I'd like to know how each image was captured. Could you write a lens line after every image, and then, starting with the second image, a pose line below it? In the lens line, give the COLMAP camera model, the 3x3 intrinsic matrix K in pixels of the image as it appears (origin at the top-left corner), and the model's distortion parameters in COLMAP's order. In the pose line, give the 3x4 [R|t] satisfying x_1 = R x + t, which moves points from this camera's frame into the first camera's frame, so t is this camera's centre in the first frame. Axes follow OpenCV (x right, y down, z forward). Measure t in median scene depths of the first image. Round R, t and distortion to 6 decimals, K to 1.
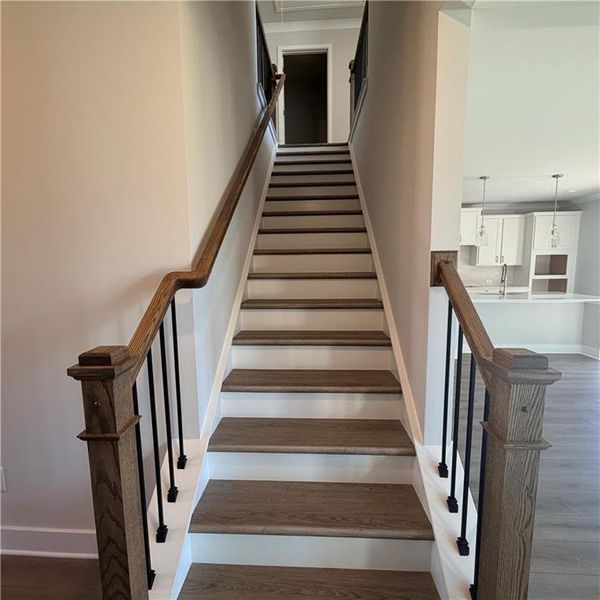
lens RADIAL K [[317.0, 0, 300.0], [0, 317.0, 300.0], [0, 0, 1]] dist [0.004540, 0.000280]
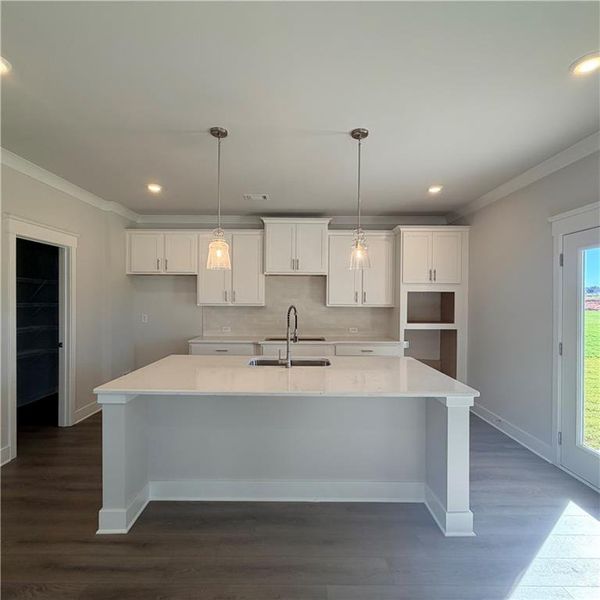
lens RADIAL K [[317.0, 0, 300.0], [0, 317.0, 300.0], [0, 0, 1]] dist [0.004540, 0.000280]
pose [[0.998283, 0.020192, 0.054991, 0.487622], [-0.013623, 0.993002, -0.117309, -0.046706], [-0.056975, 0.116359, 0.991572, 0.380652]]
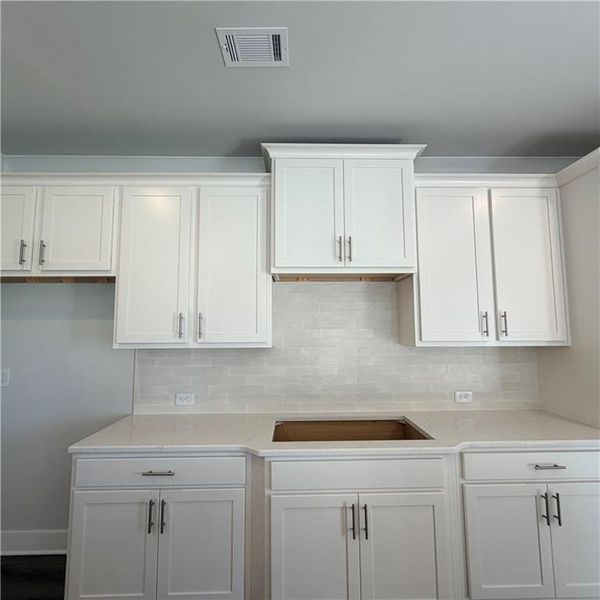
lens RADIAL K [[317.0, 0, 300.0], [0, 317.0, 300.0], [0, 0, 1]] dist [0.004540, 0.000280]
pose [[0.997763, 0.014400, 0.065282, 0.456105], [-0.000237, 0.977281, -0.211946, -0.093183], [-0.066851, 0.211456, 0.975099, 0.761648]]
